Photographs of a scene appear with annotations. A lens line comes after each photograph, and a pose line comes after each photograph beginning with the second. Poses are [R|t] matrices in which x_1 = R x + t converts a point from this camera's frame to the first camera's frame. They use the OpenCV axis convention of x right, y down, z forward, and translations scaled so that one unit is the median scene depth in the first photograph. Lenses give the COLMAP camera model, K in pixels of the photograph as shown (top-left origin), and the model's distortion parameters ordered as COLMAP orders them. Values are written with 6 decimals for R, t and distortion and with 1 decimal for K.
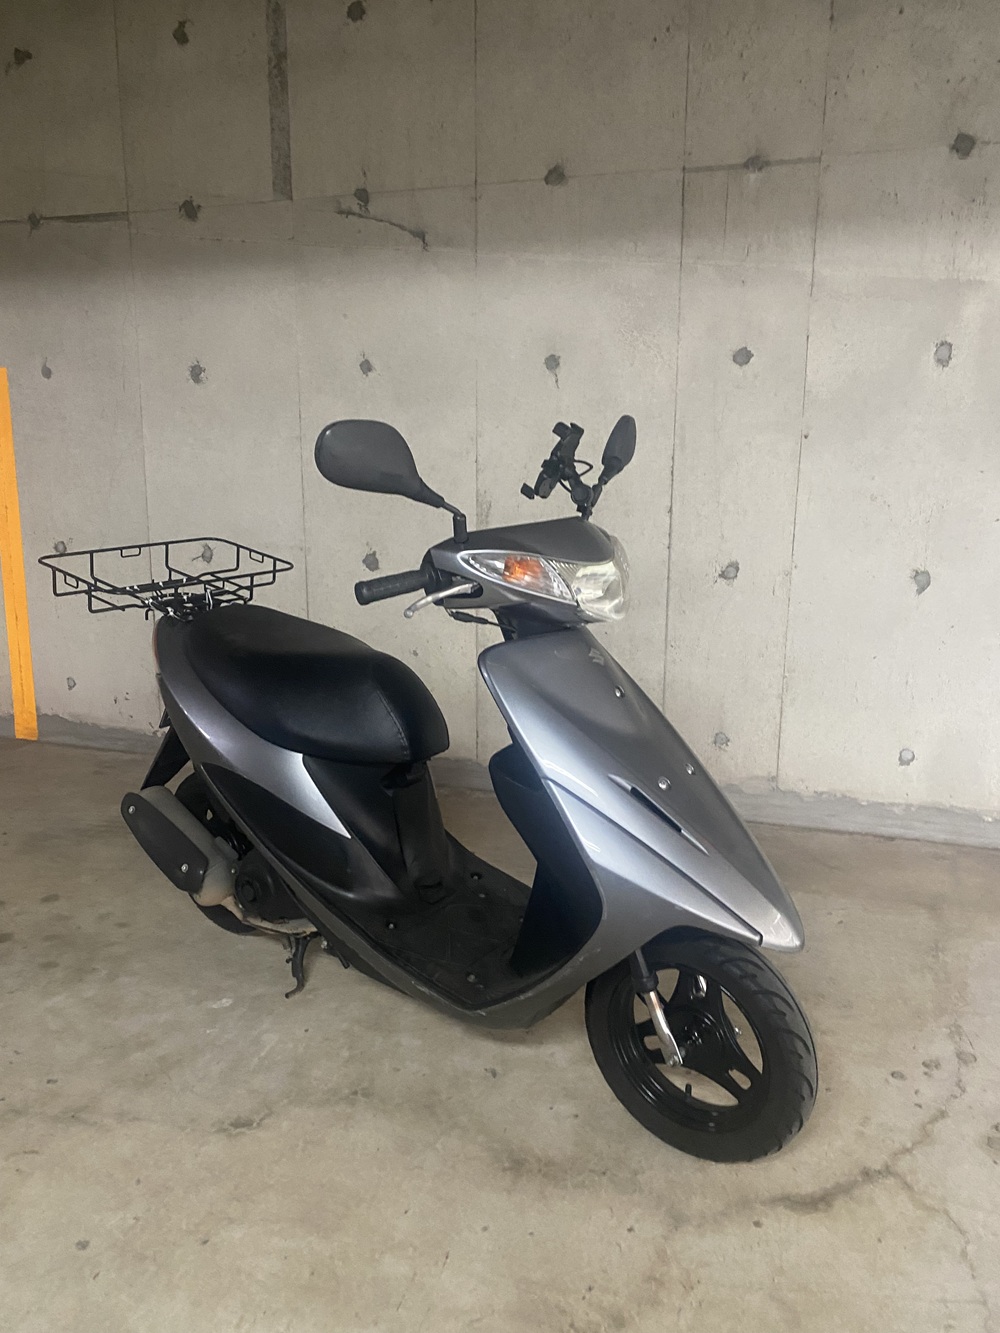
lens RADIAL K [[1018.3, 0, 492.6], [0, 1018.3, 651.6], [0, 0, 1]] dist [0.012808, -0.012871]
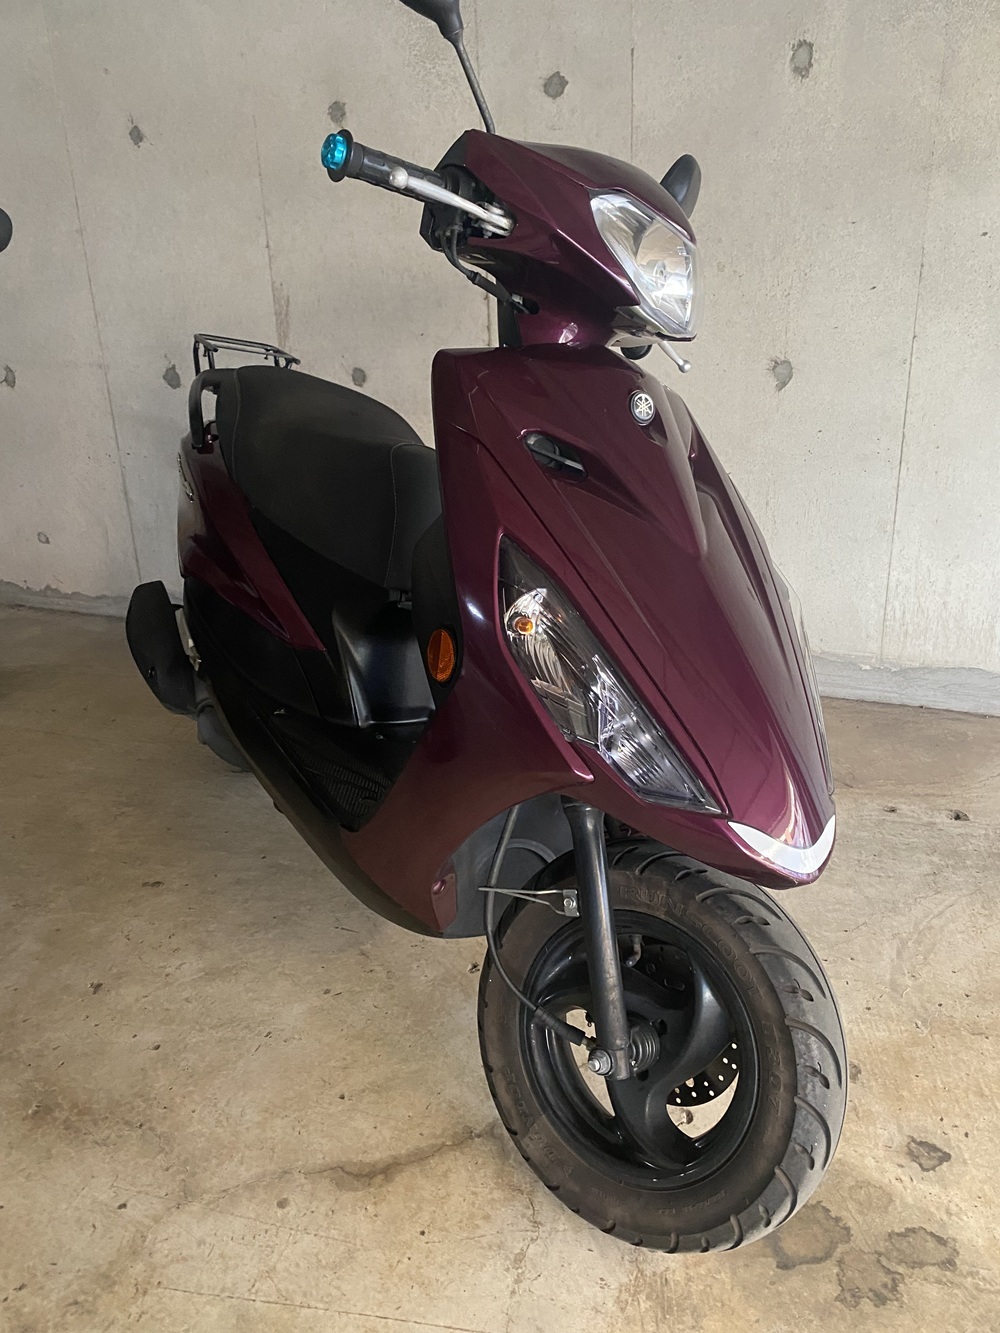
lens RADIAL K [[1018.3, 0, 494.3], [0, 1018.3, 646.6], [0, 0, 1]] dist [0.012808, -0.012871]
pose [[0.995427, -0.014404, -0.094428, 0.275062], [0.029187, 0.987153, 0.157092, 0.009527], [0.090952, -0.159130, 0.983059, 0.168847]]
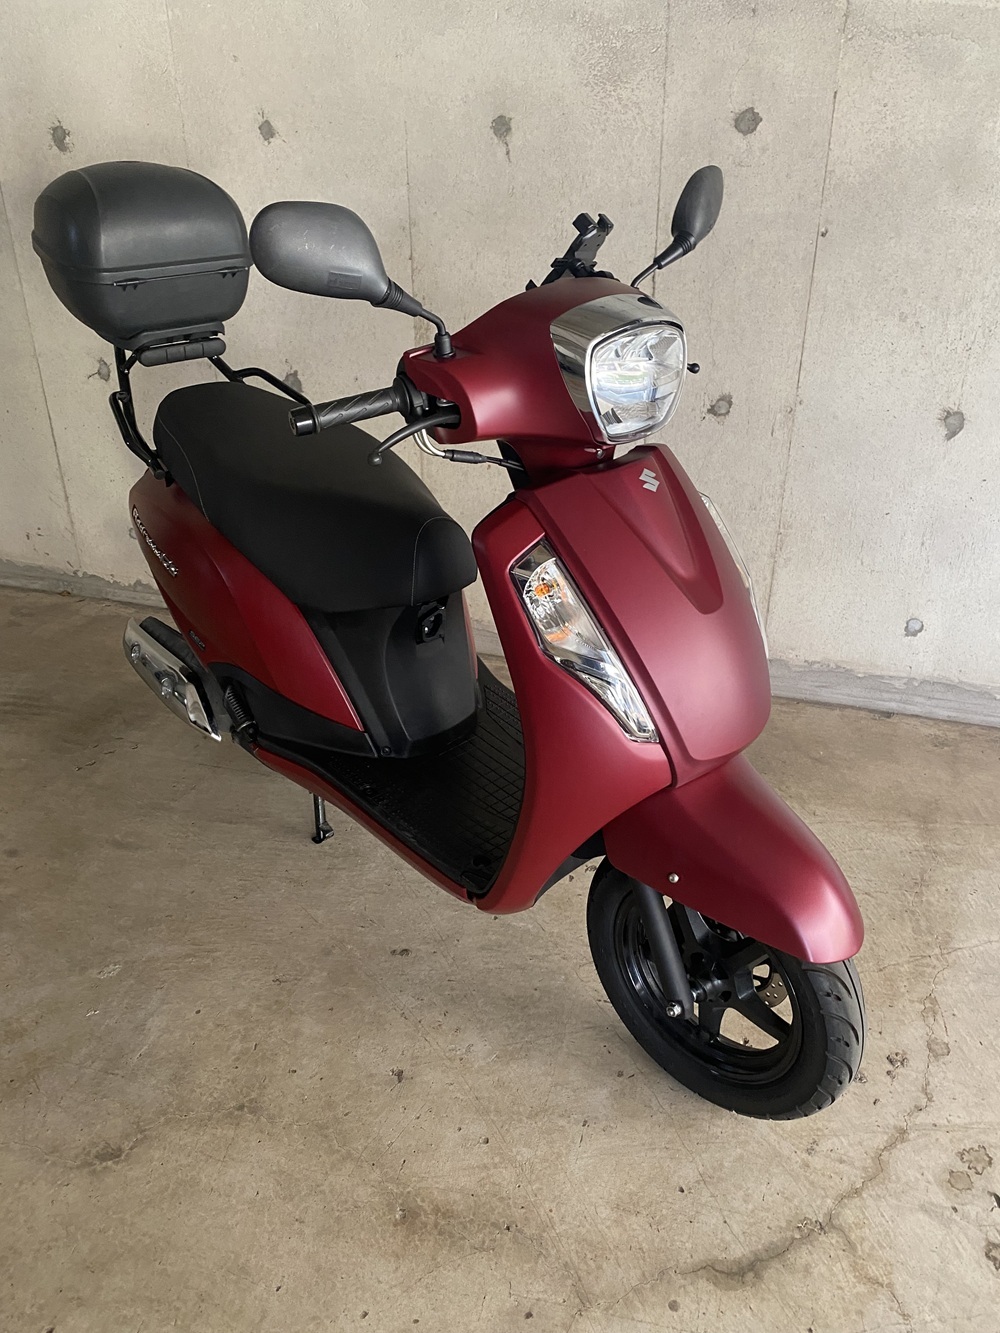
lens RADIAL K [[1018.3, 0, 498.4], [0, 1018.3, 653.2], [0, 0, 1]] dist [0.012808, -0.012871]
pose [[0.999841, -0.010070, -0.014694, 0.069422], [0.013695, 0.962045, 0.272545, -0.122415], [0.011392, -0.272703, 0.962031, 0.166256]]
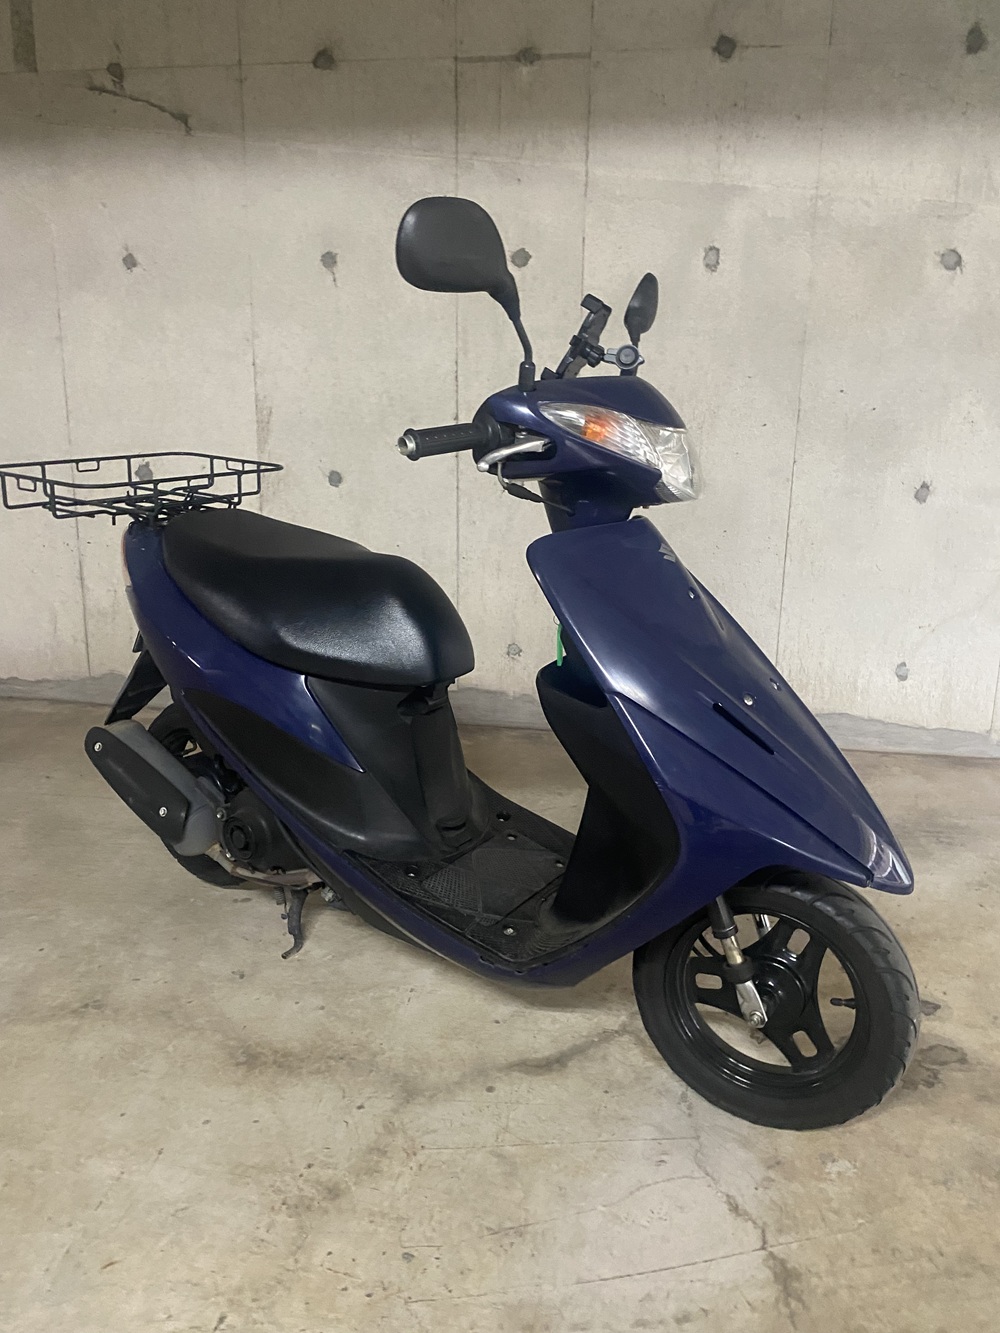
lens RADIAL K [[1018.3, 0, 519.4], [0, 1018.3, 648.9], [0, 0, 1]] dist [0.012808, -0.012871]
pose [[0.986330, -0.028040, 0.162381, 0.075248], [0.021540, 0.998900, 0.041653, 0.048569], [-0.163370, -0.037586, 0.985849, 0.014523]]
